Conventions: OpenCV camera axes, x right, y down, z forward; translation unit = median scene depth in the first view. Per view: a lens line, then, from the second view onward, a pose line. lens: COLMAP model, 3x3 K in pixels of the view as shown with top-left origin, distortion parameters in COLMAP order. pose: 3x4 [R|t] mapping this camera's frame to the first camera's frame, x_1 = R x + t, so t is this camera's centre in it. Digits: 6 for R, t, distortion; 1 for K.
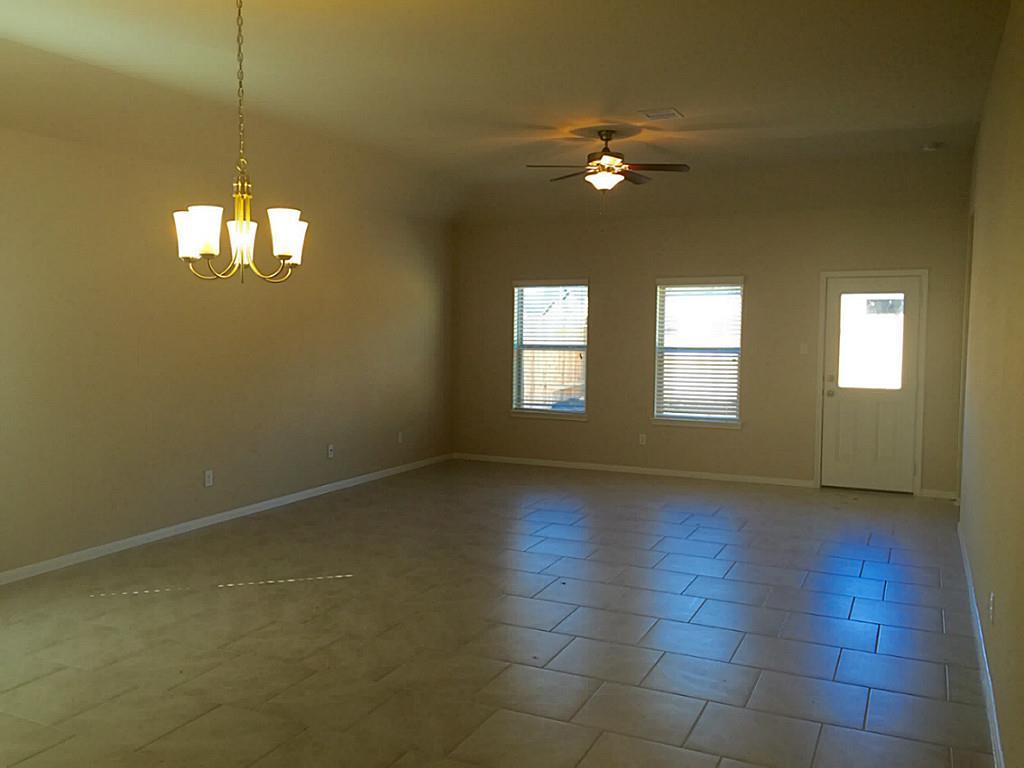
lens RADIAL K [[890.7, 0, 512.0], [0, 890.7, 384.0], [0, 0, 1]] dist [0.037346, -0.006309]
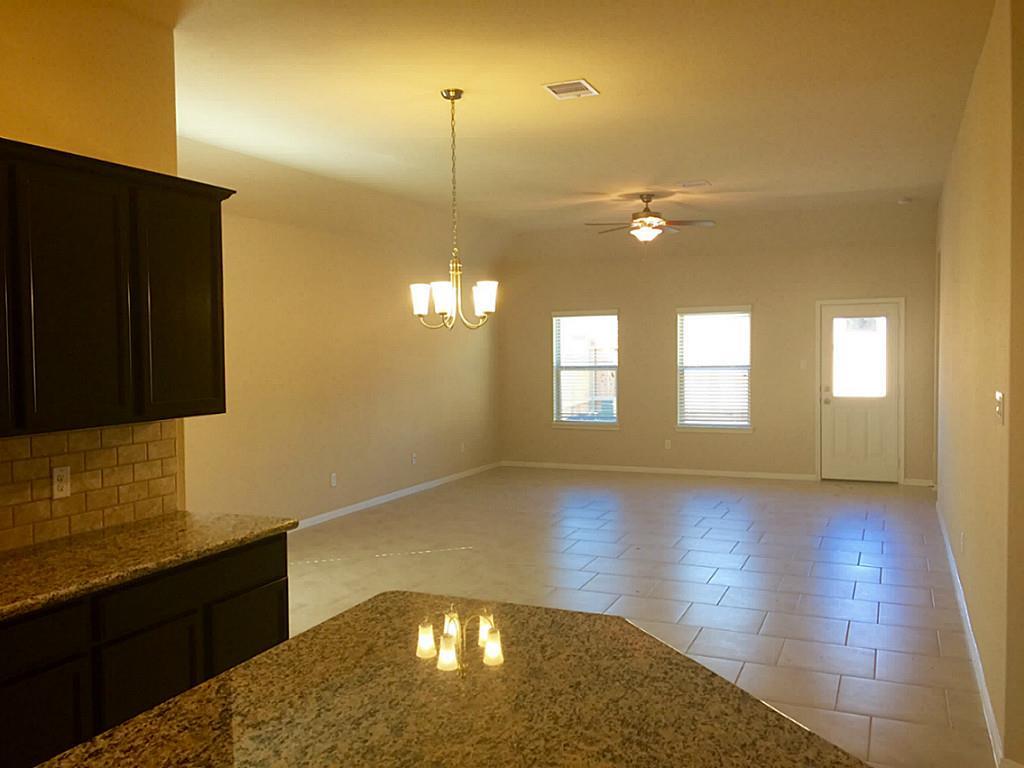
lens RADIAL K [[869.7, 0, 512.0], [0, 869.7, 384.0], [0, 0, 1]] dist [0.032079, -0.011620]
pose [[0.999645, -0.021941, 0.015083, -0.085820], [0.022282, 0.999491, -0.022823, 0.004648], [-0.014575, 0.023151, 0.999626, -0.169261]]
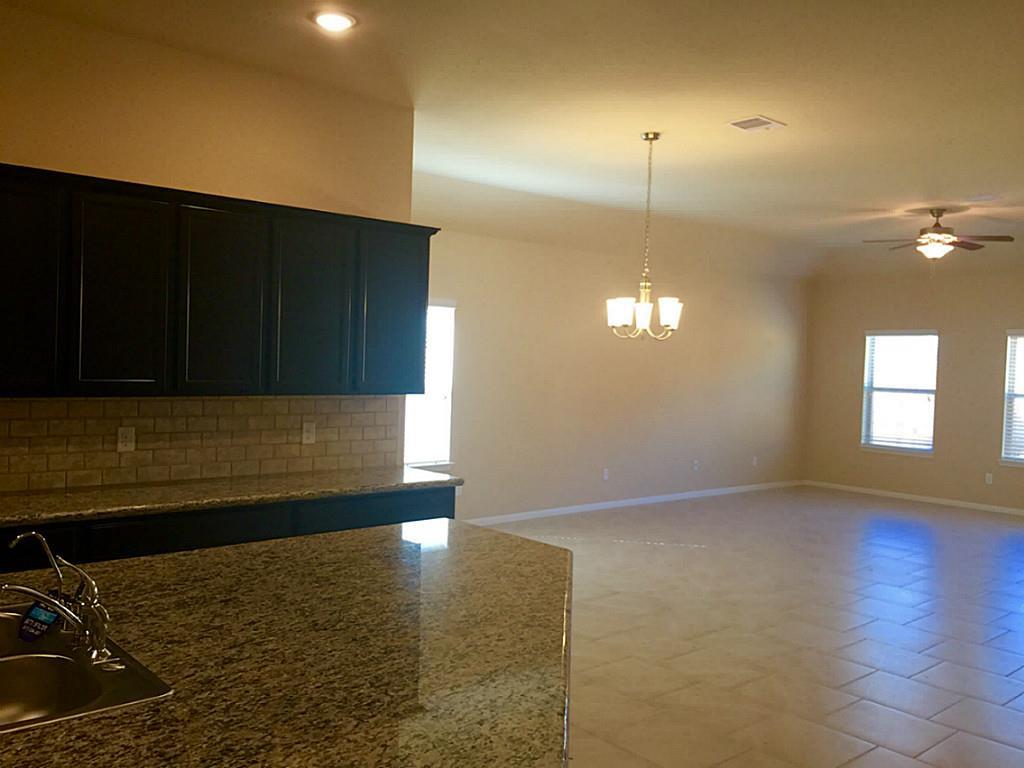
lens RADIAL K [[869.7, 0, 512.0], [0, 869.7, 384.0], [0, 0, 1]] dist [0.032079, -0.011620]
pose [[0.912379, 0.031681, -0.408120, 0.057623], [-0.049944, 0.998167, -0.034169, 0.015224], [0.406289, 0.051558, 0.912289, -0.232575]]
